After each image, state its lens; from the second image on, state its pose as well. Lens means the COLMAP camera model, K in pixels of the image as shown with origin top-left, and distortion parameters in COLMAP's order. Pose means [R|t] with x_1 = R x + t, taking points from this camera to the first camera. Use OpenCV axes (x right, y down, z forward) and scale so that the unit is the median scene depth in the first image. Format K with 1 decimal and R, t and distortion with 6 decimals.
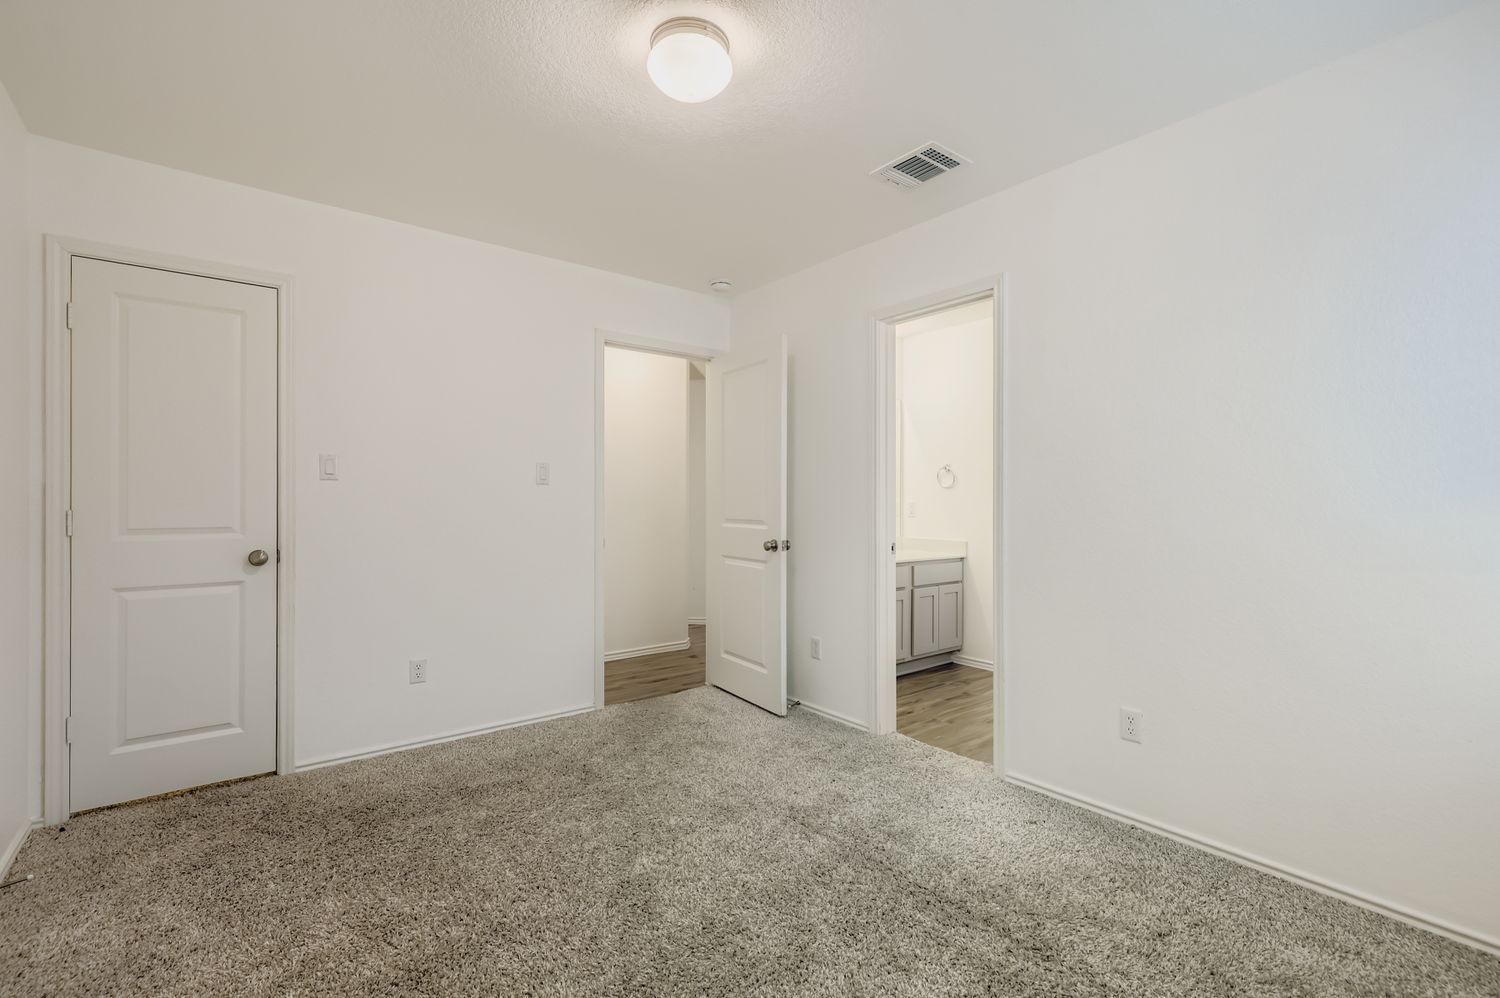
lens RADIAL K [[679.6, 0, 756.0], [0, 679.6, 499.3], [0, 0, 1]] dist [-0.001552, -0.000235]
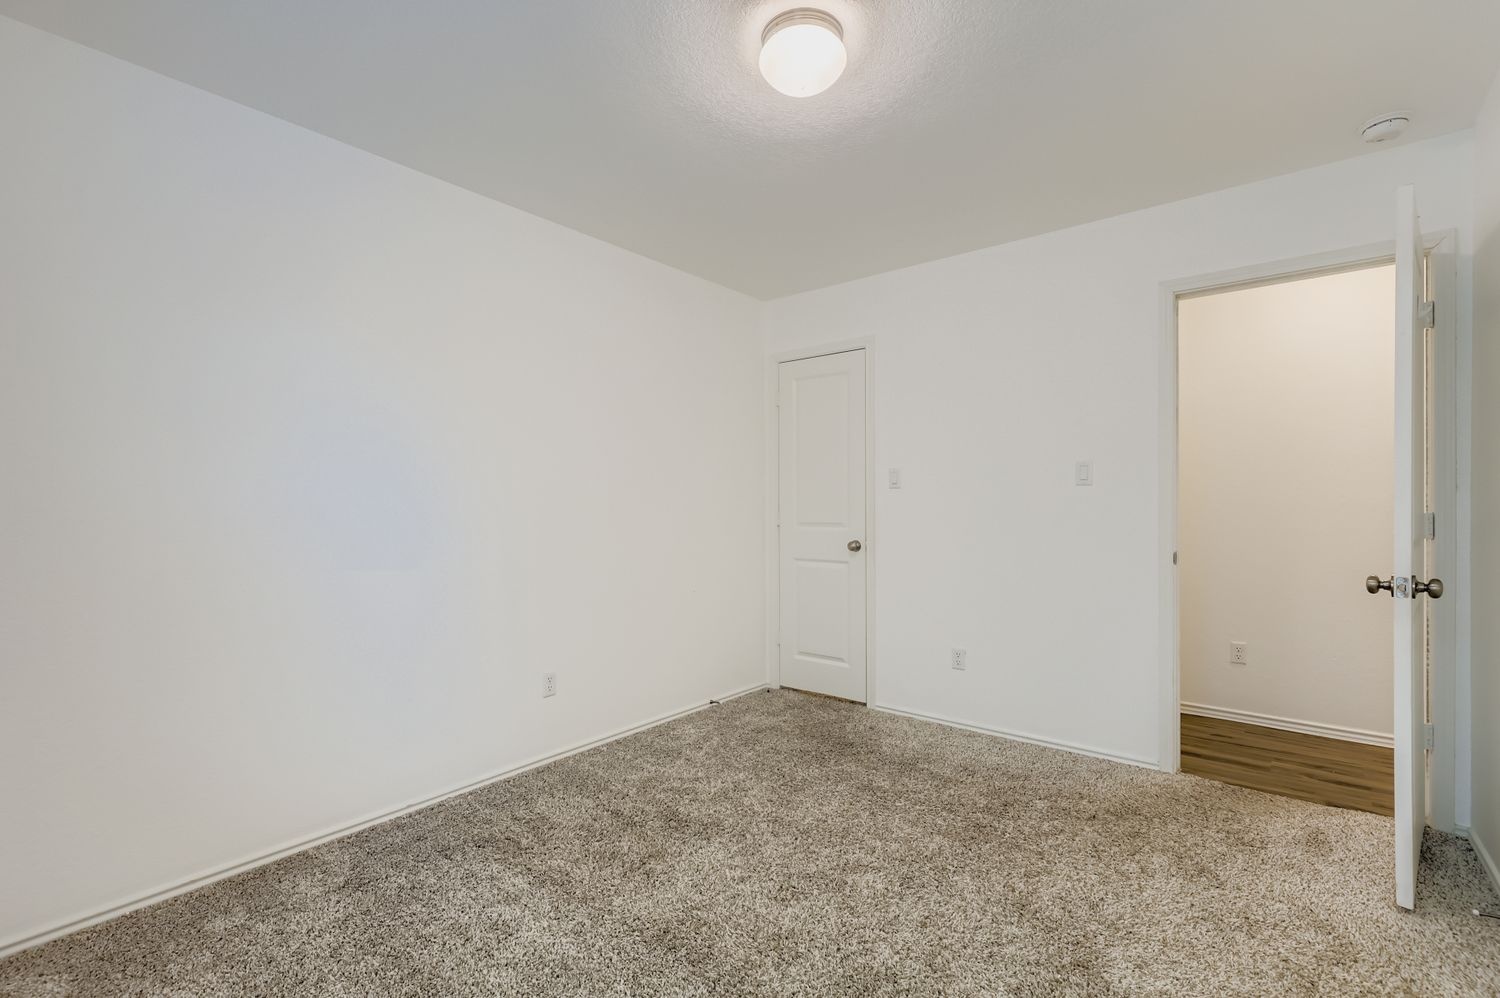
lens RADIAL K [[679.6, 0, 752.4], [0, 679.6, 499.1], [0, 0, 1]] dist [-0.001552, -0.000235]
pose [[0.199779, -0.011600, -0.979772, 0.544319], [0.000738, 0.999931, -0.011688, 0.006746], [0.979841, 0.001611, 0.199773, 0.470990]]
